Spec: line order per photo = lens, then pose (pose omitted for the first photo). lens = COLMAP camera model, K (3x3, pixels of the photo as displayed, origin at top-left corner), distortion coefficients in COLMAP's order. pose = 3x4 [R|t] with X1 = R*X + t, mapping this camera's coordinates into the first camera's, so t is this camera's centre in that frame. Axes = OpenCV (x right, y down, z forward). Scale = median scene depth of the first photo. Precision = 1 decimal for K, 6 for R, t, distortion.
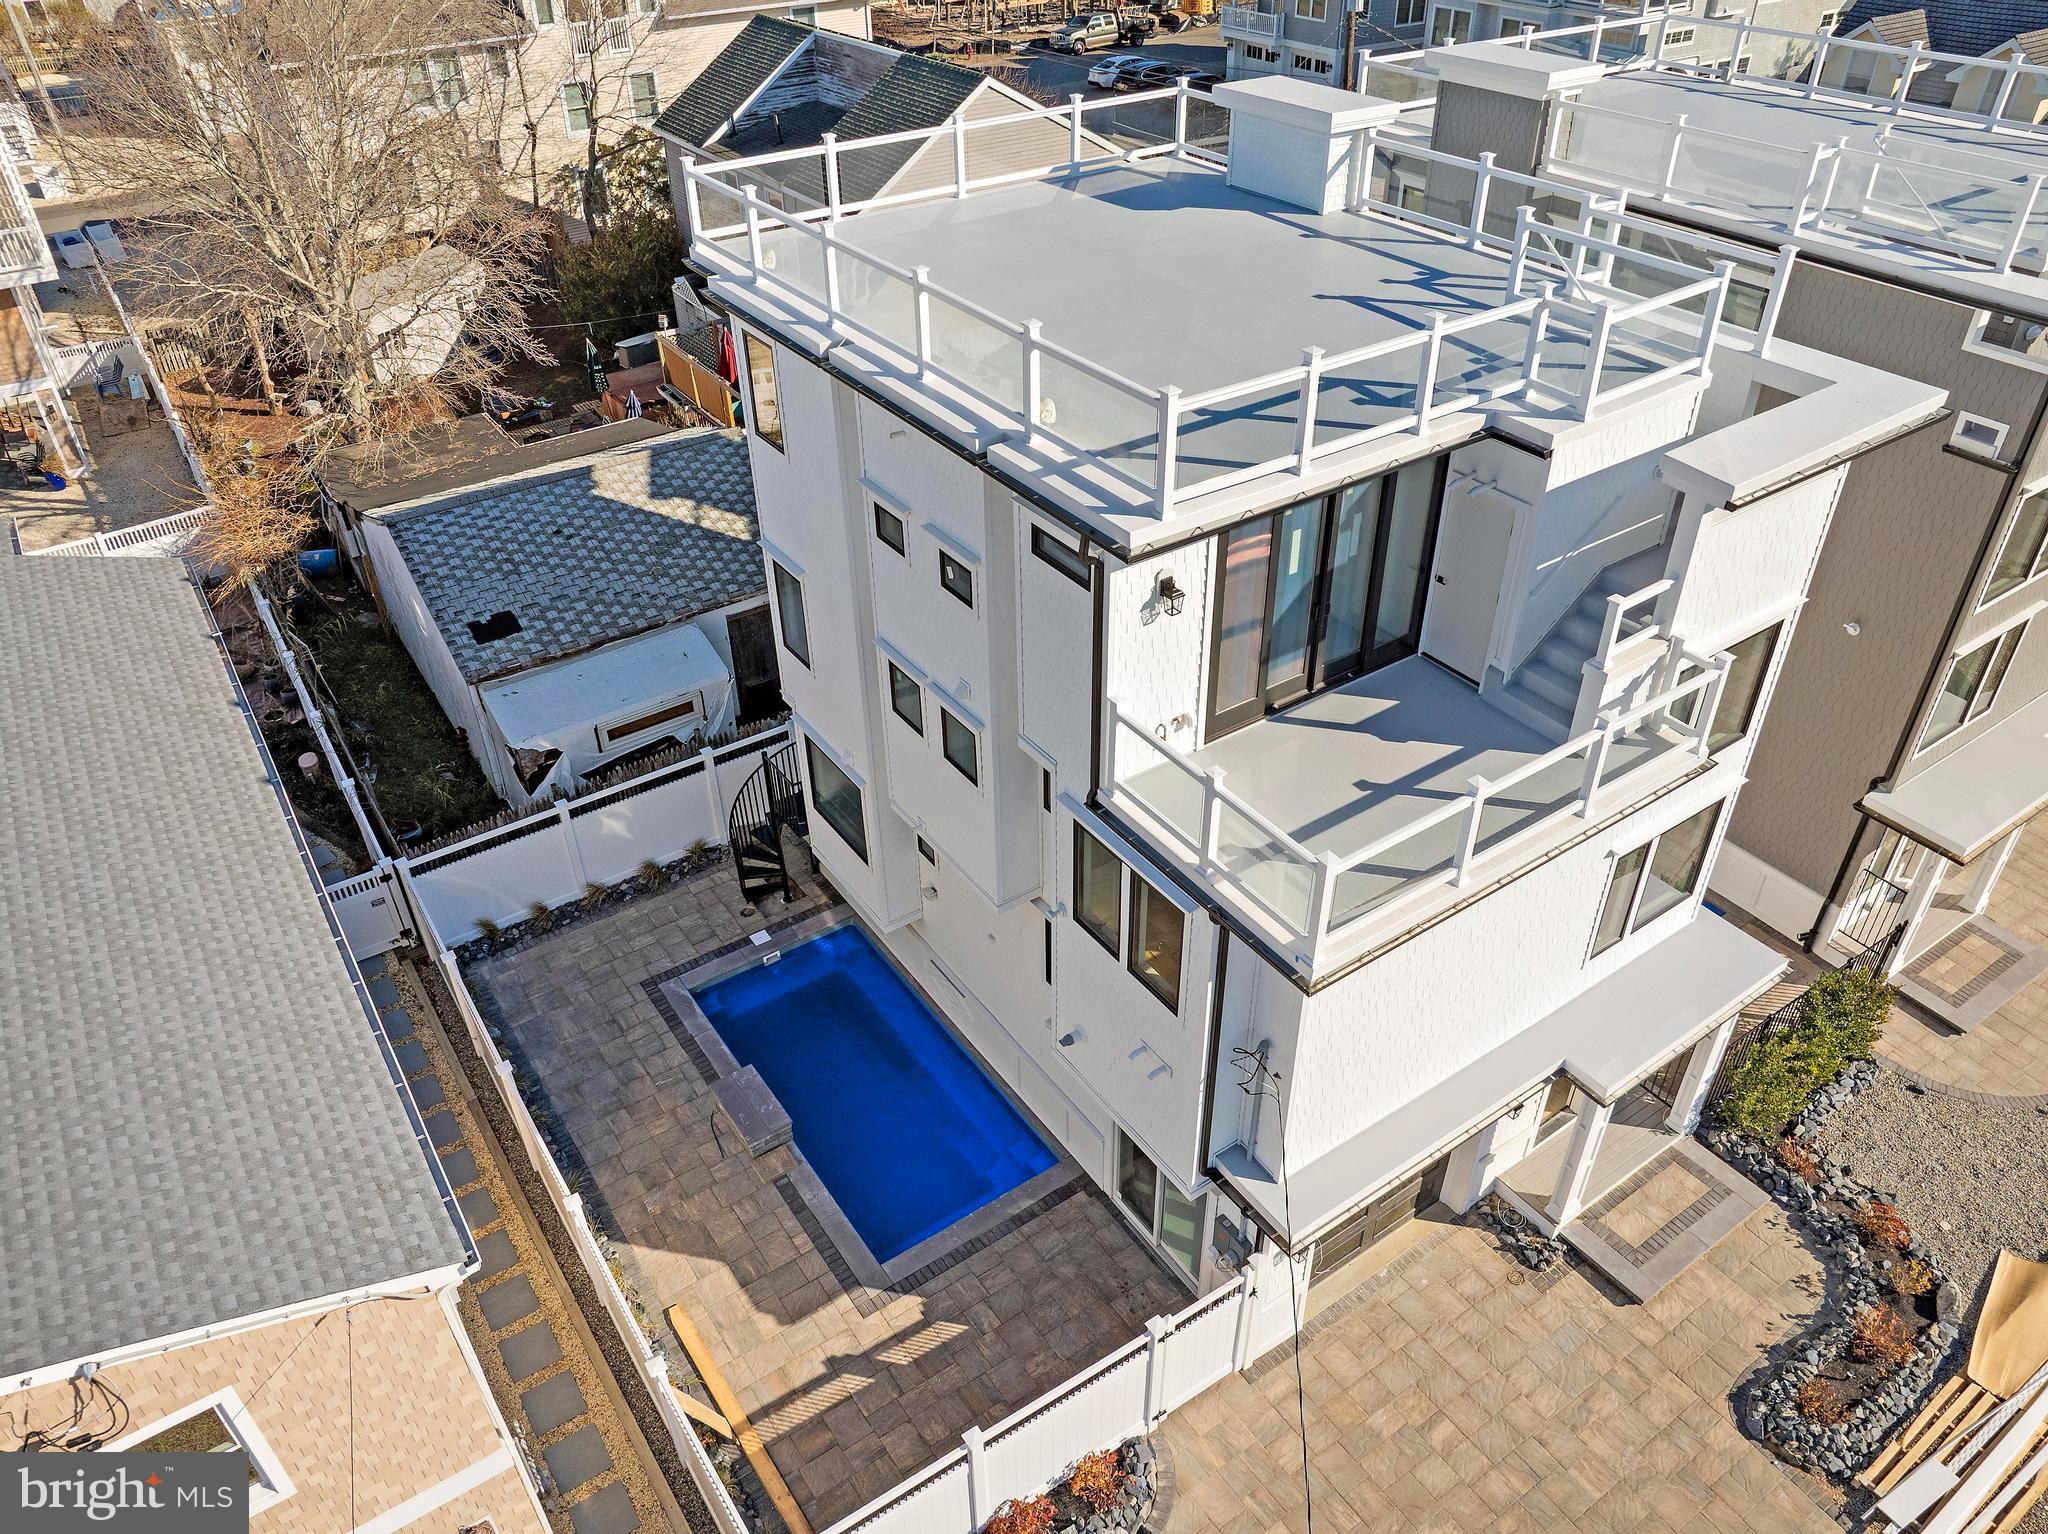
lens RADIAL K [[1428.2, 0, 1034.5], [0, 1428.2, 760.5], [0, 0, 1]] dist [-0.034444, 0.001149]
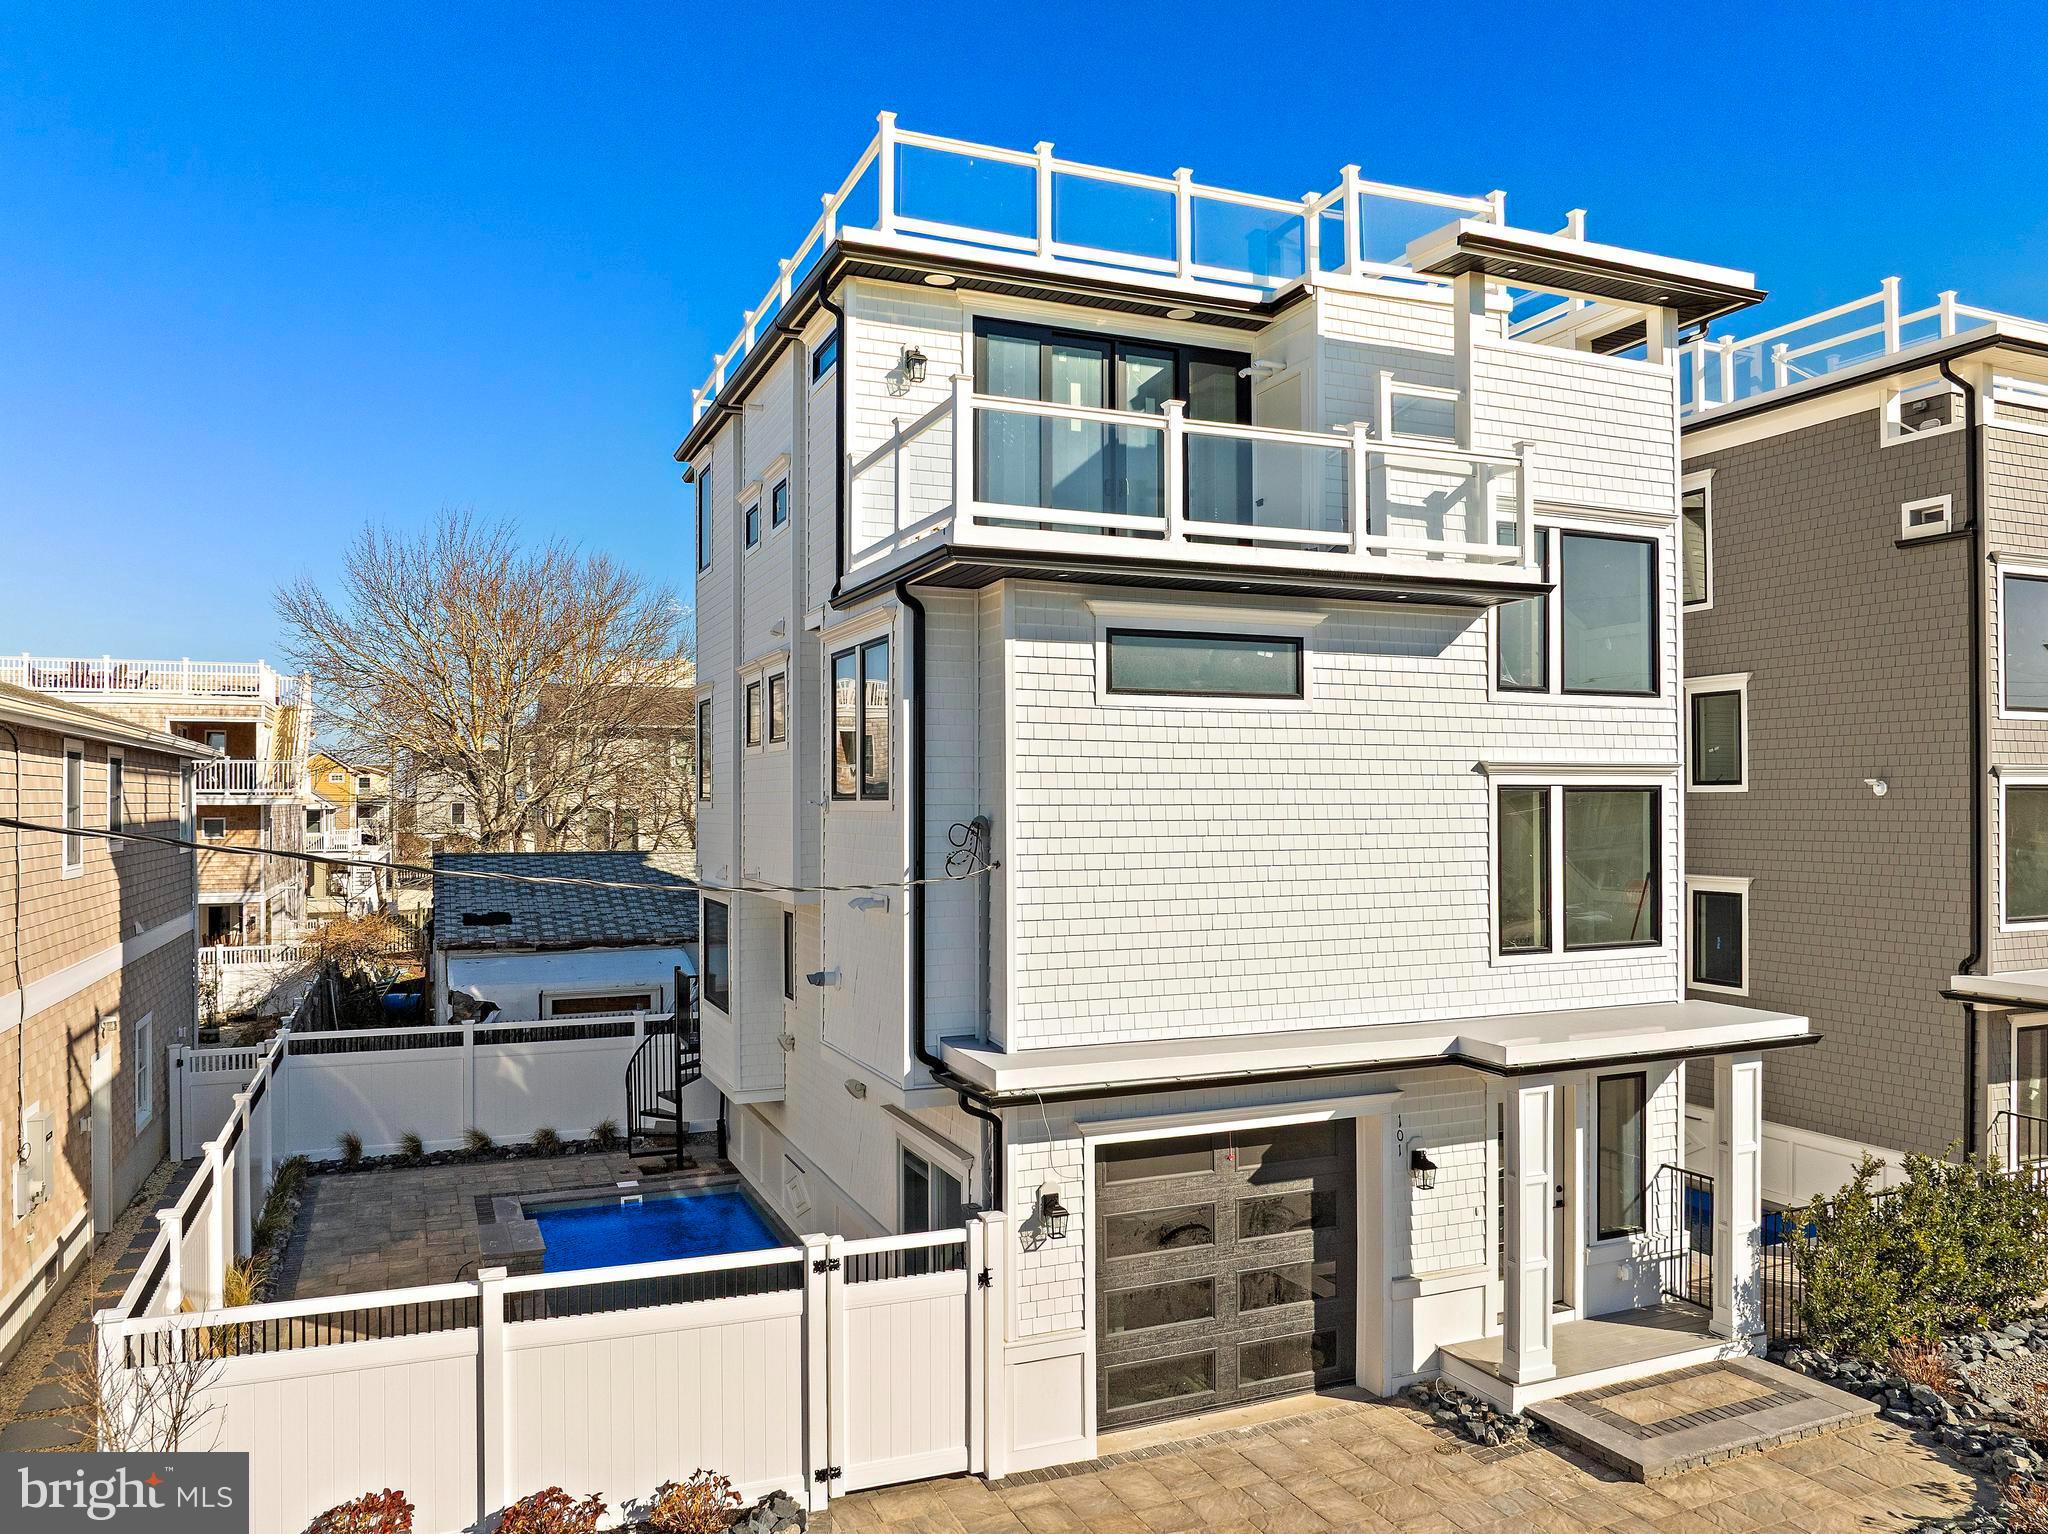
lens RADIAL K [[1457.4, 0, 1031.9], [0, 1457.4, 785.8], [0, 0, 1]] dist [-0.045835, 0.006224]
pose [[0.979472, 0.004383, -0.201534, 0.286637], [-0.124191, 0.800617, -0.586165, 0.535263], [0.158782, 0.599160, 0.784726, 0.273514]]
